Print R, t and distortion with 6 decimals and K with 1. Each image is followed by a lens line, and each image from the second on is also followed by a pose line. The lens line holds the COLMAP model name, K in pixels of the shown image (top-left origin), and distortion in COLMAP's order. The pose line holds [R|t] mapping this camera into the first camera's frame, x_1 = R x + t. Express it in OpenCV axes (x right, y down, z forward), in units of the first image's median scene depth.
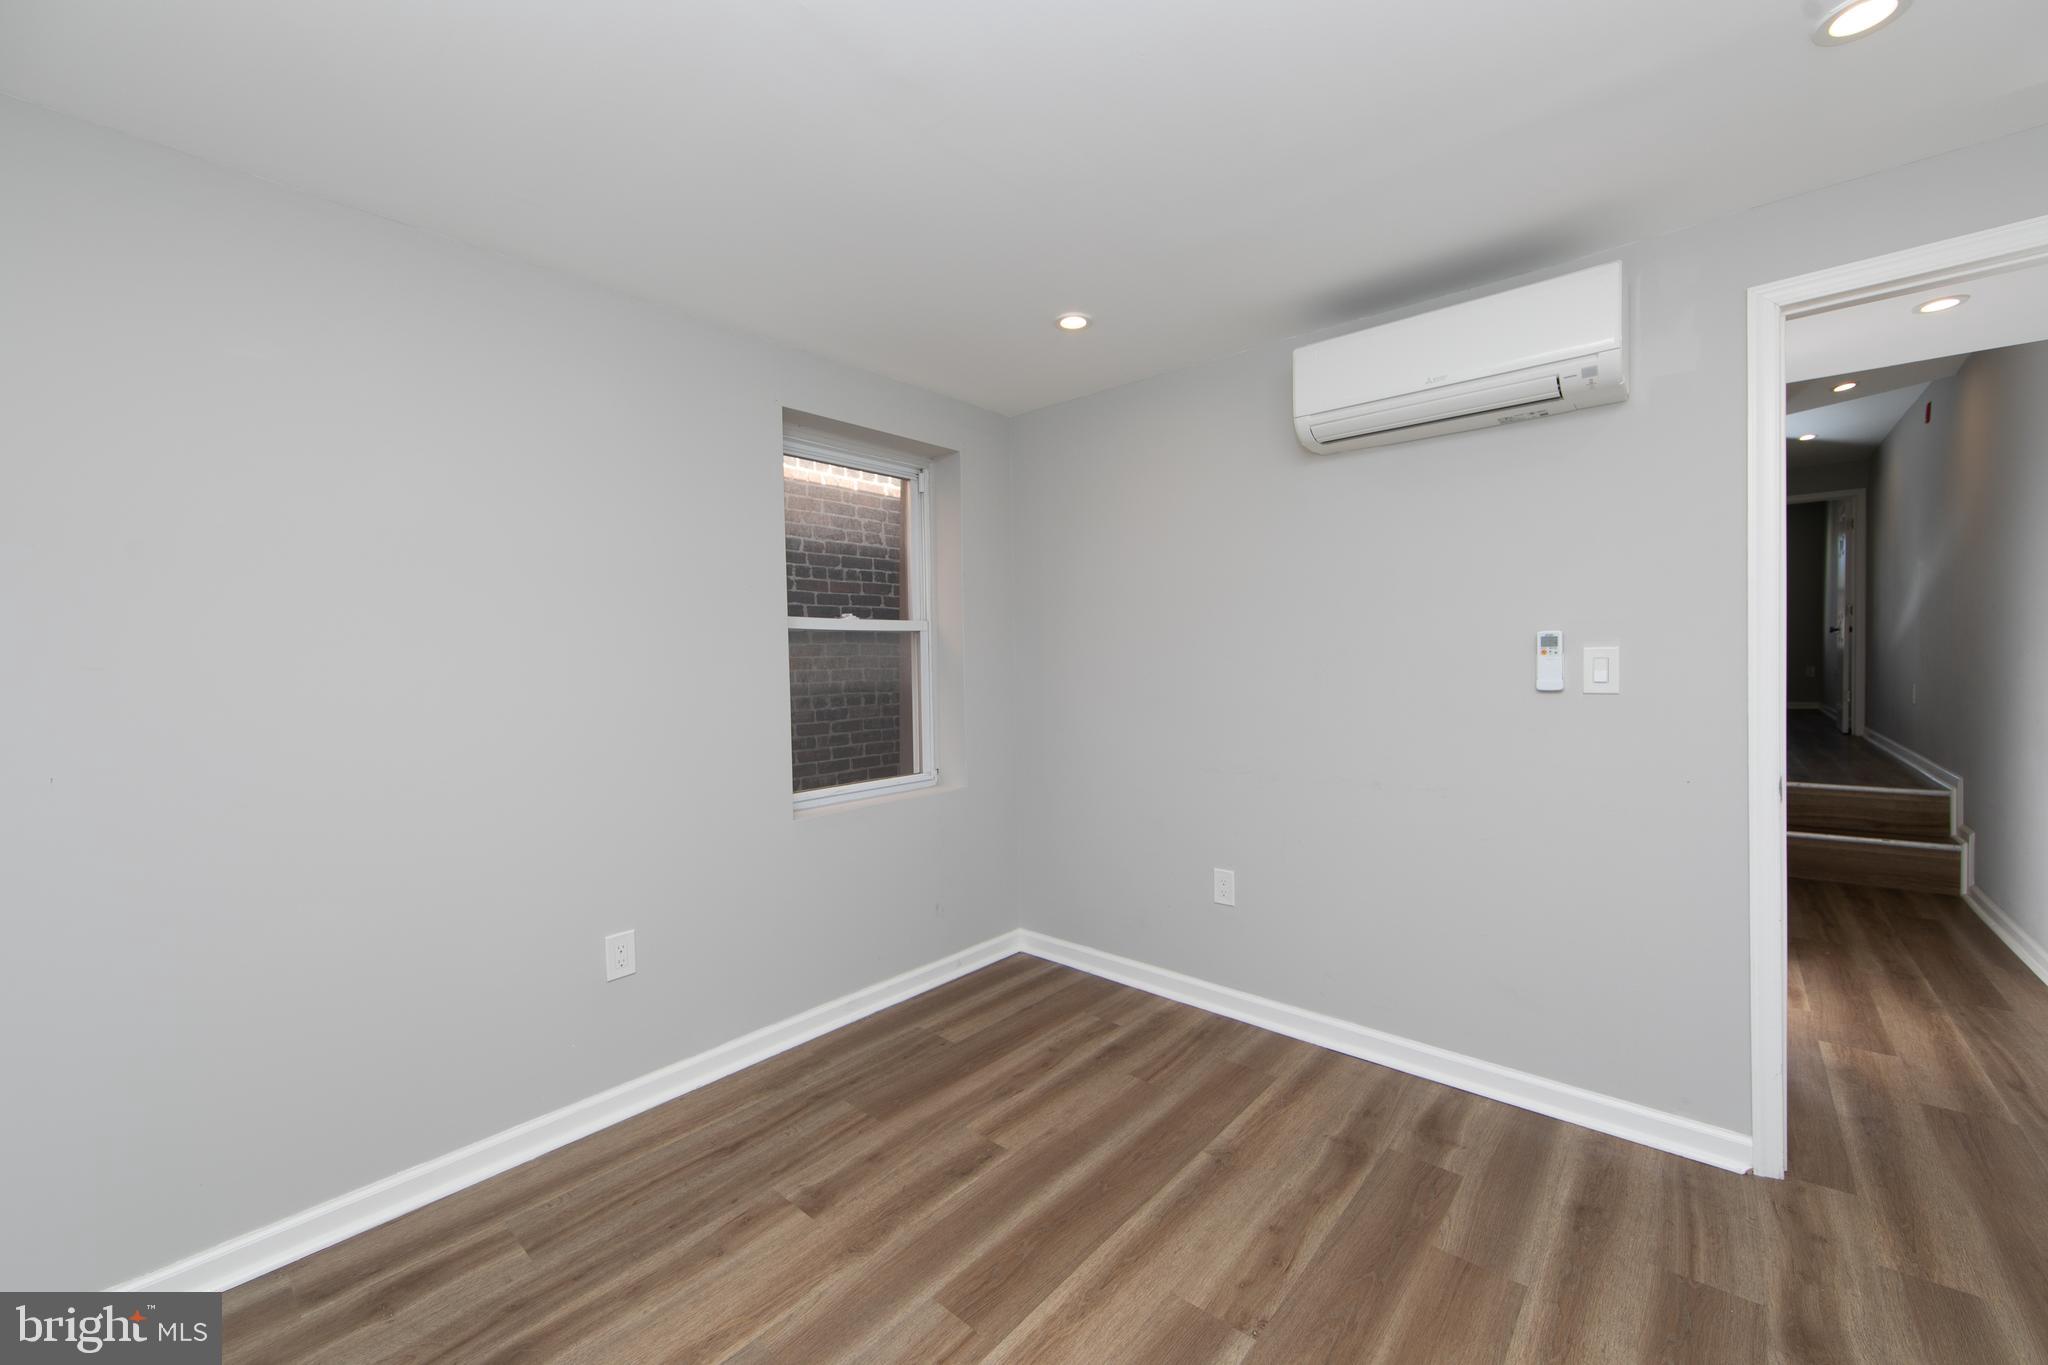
lens RADIAL K [[809.8, 0, 1024.0], [0, 809.8, 682.5], [0, 0, 1]] dist [-0.004861, -0.000025]
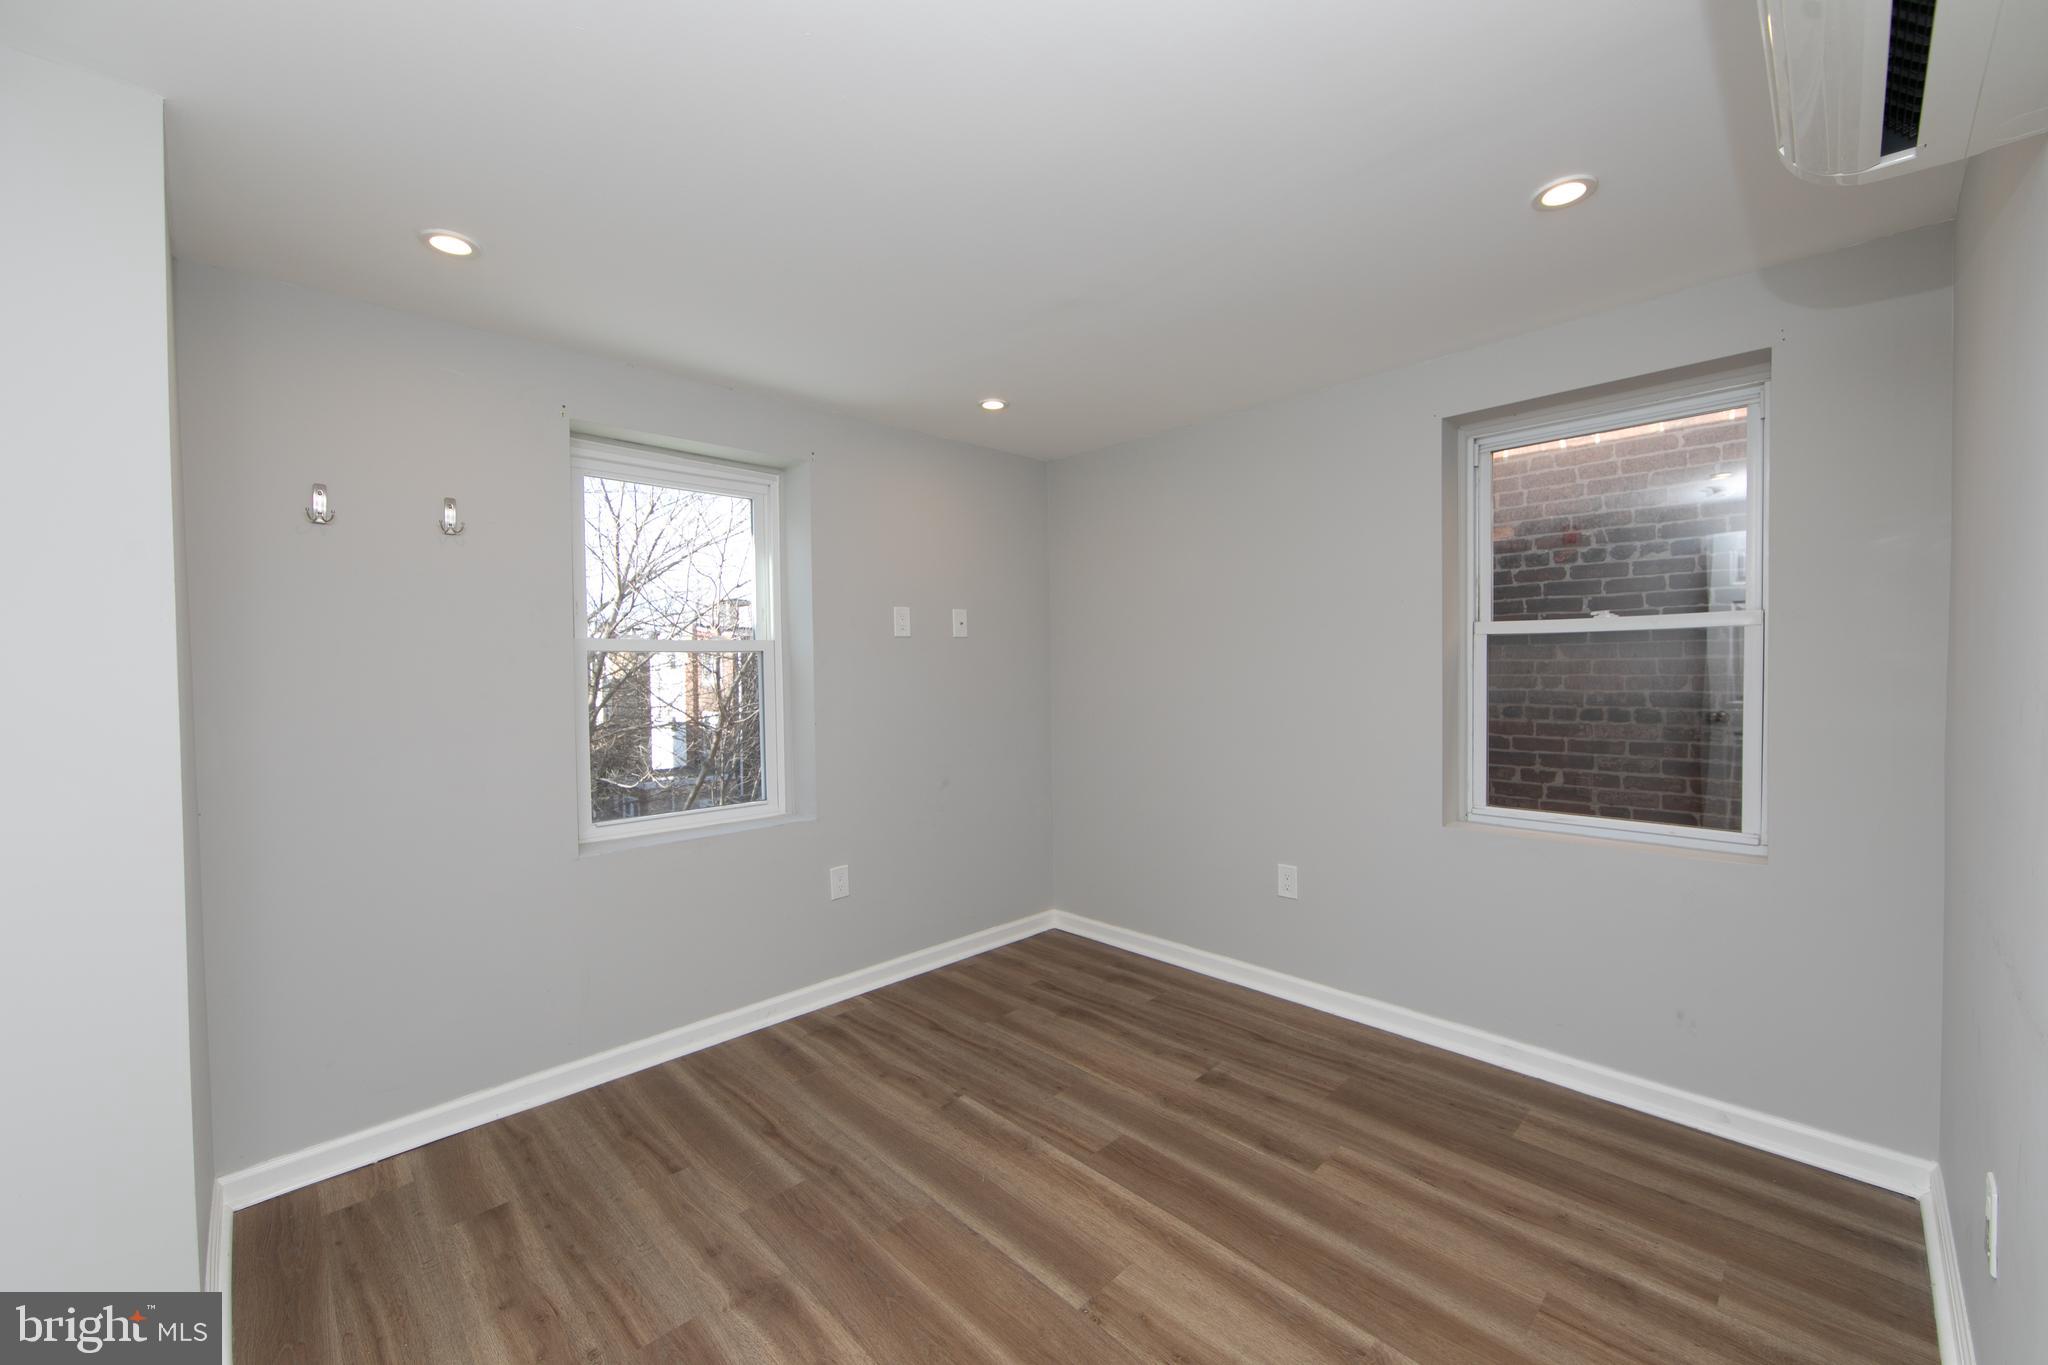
lens RADIAL K [[809.8, 0, 1024.0], [0, 809.8, 682.5], [0, 0, 1]] dist [-0.004861, -0.000025]
pose [[-0.096839, 0.040424, -0.994479, 0.890315], [-0.015404, 0.998994, 0.042108, -0.050272], [0.995181, 0.019396, -0.096119, 0.672787]]
